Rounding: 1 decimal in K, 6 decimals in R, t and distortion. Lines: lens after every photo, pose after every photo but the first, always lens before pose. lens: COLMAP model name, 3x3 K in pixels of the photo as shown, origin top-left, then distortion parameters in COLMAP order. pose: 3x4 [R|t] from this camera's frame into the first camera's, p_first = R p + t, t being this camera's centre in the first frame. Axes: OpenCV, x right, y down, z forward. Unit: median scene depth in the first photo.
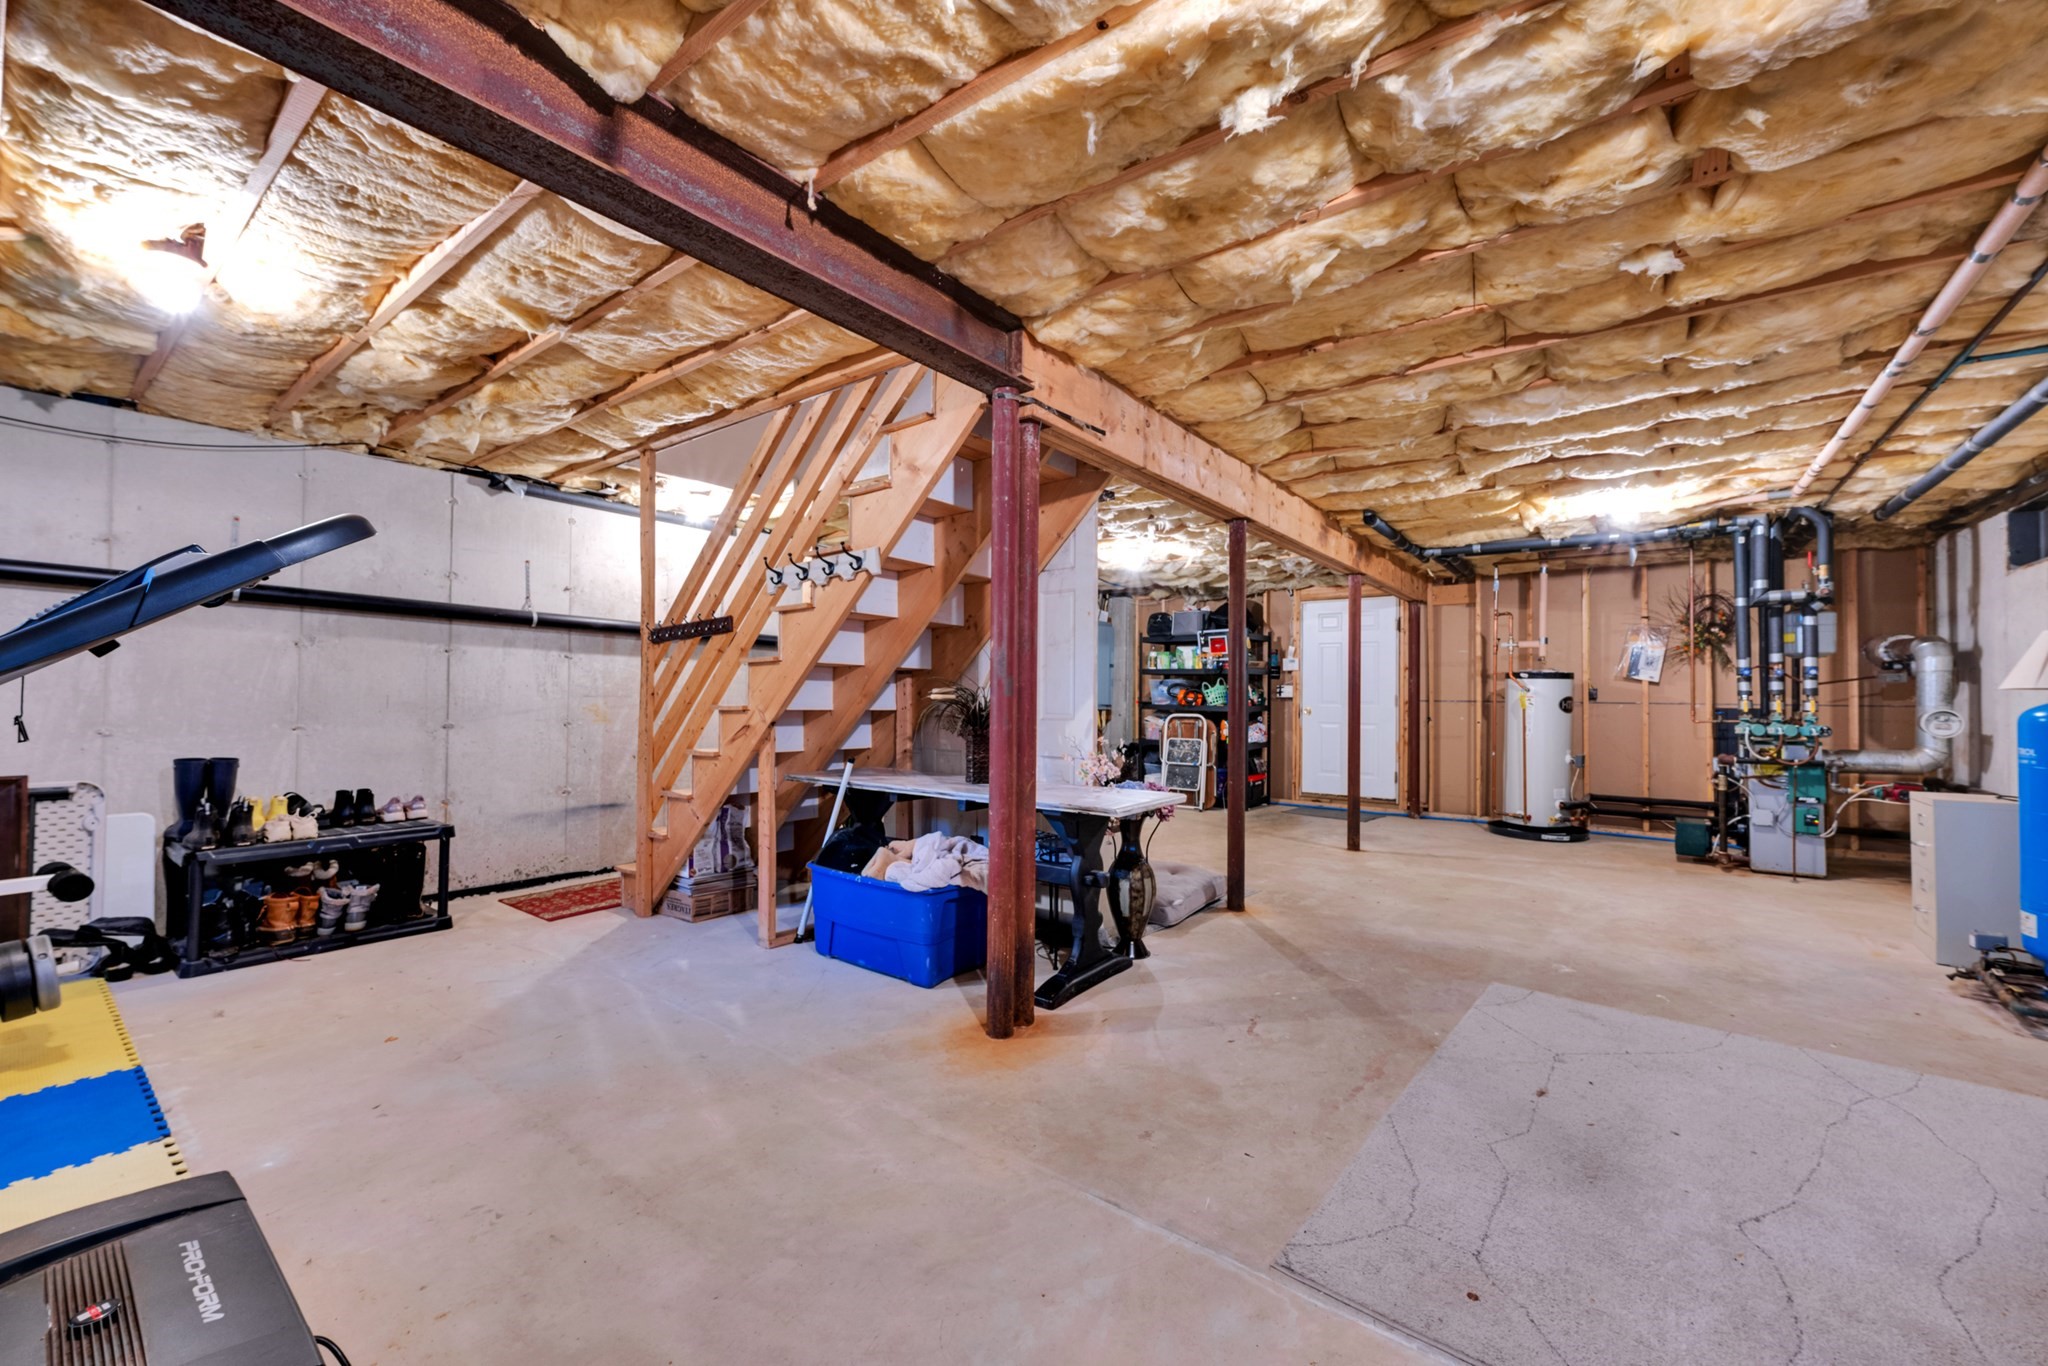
lens RADIAL K [[812.4, 0, 1024.0], [0, 812.4, 683.0], [0, 0, 1]] dist [0.000989, 0.000003]
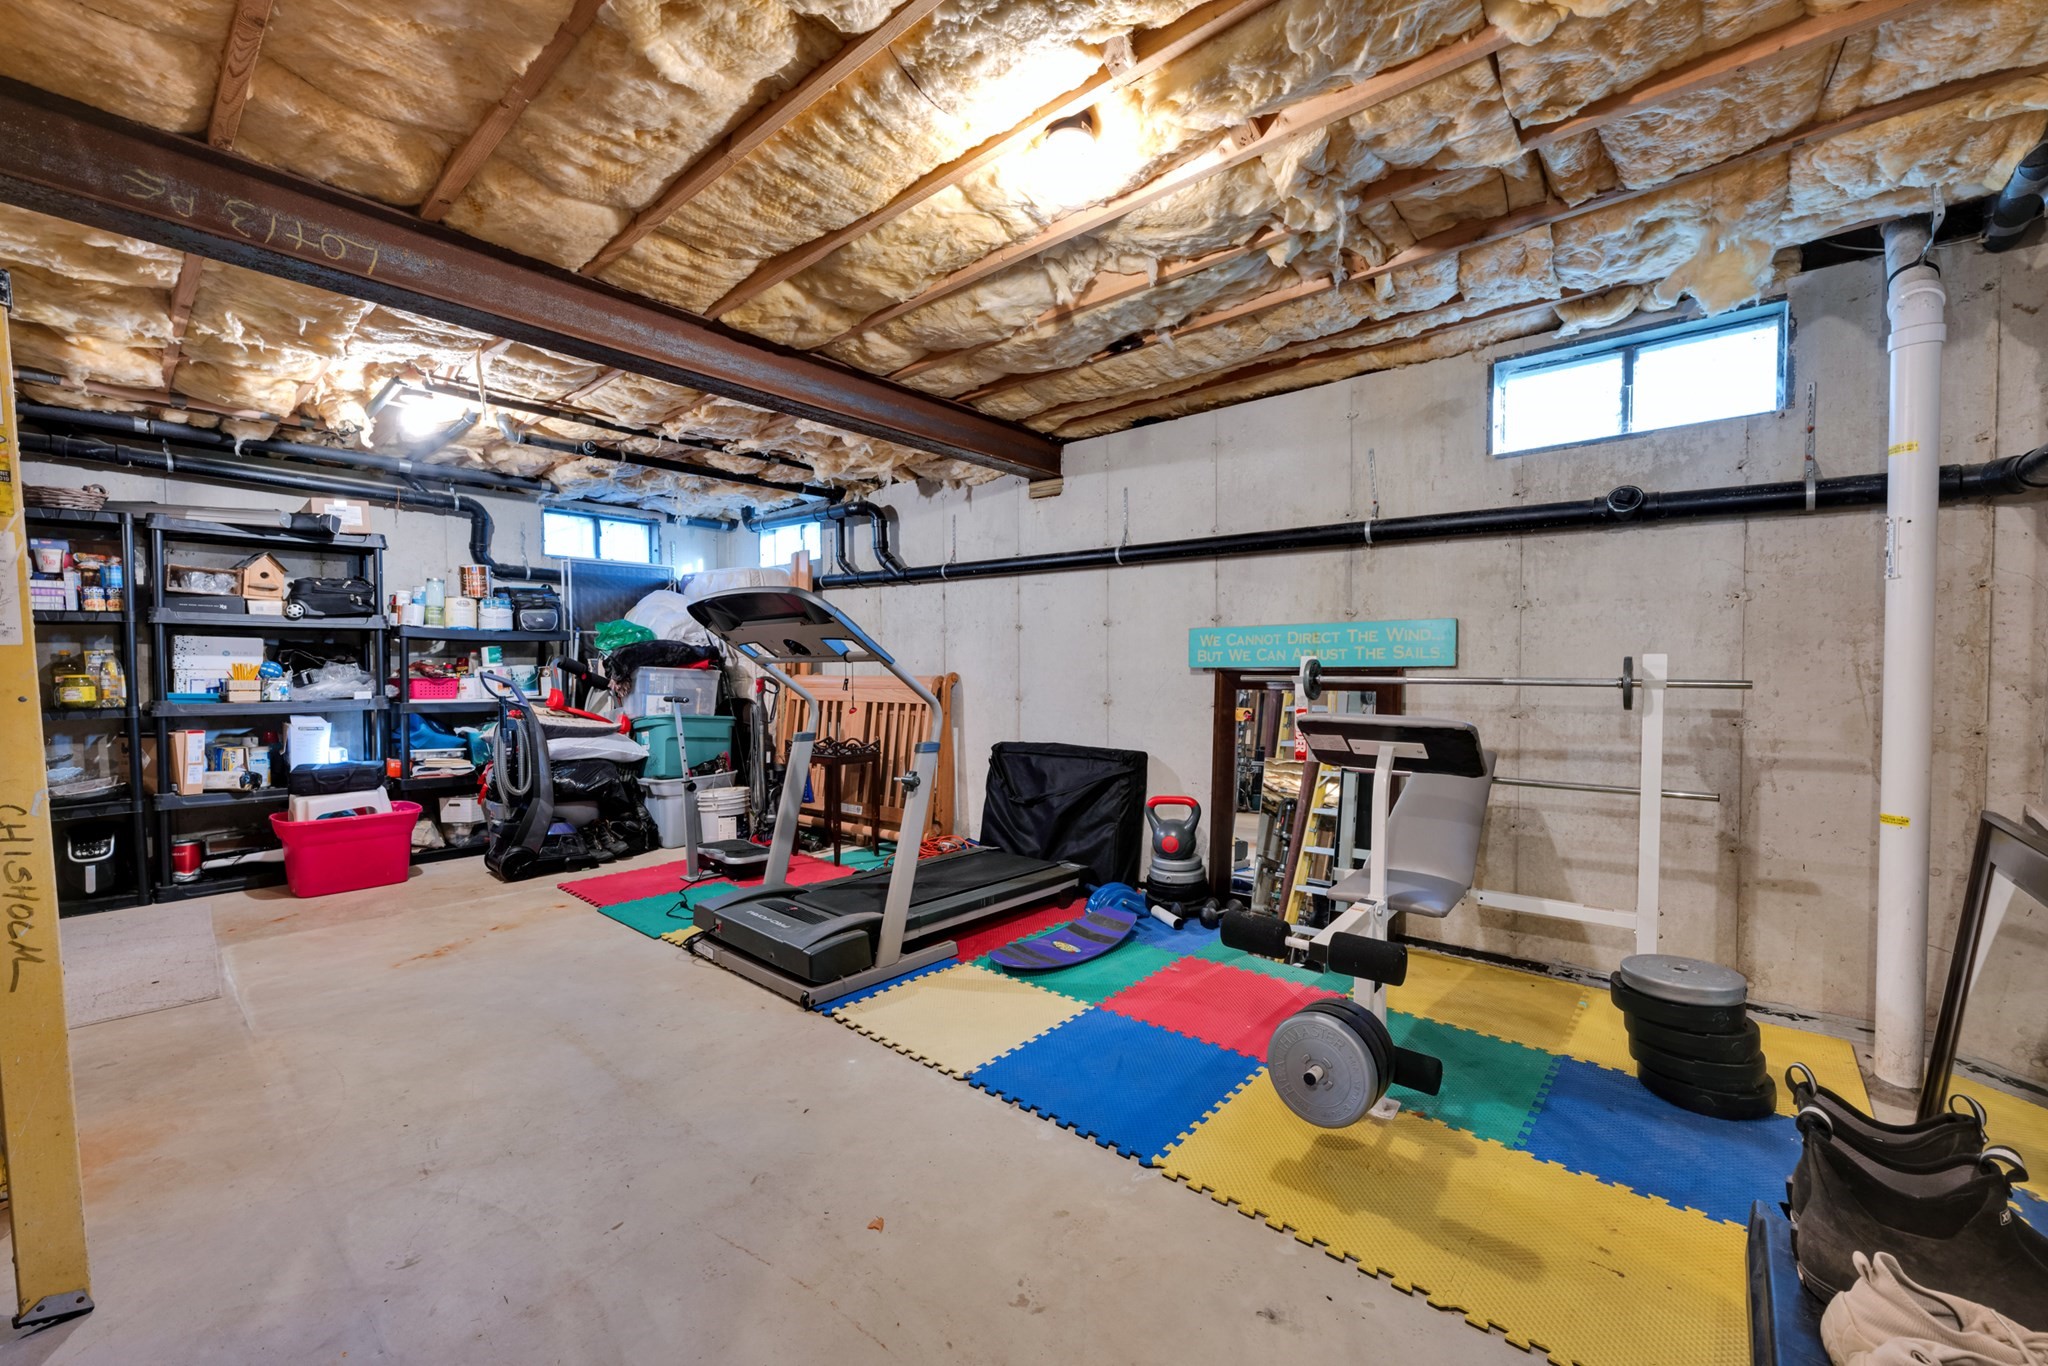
lens RADIAL K [[812.4, 0, 1024.0], [0, 812.4, 683.0], [0, 0, 1]] dist [0.000989, 0.000003]
pose [[-0.998346, -0.005450, 0.057228, -1.133150], [-0.004768, 0.999916, 0.012052, 0.012950], [-0.057289, 0.011759, -0.998288, 1.979046]]
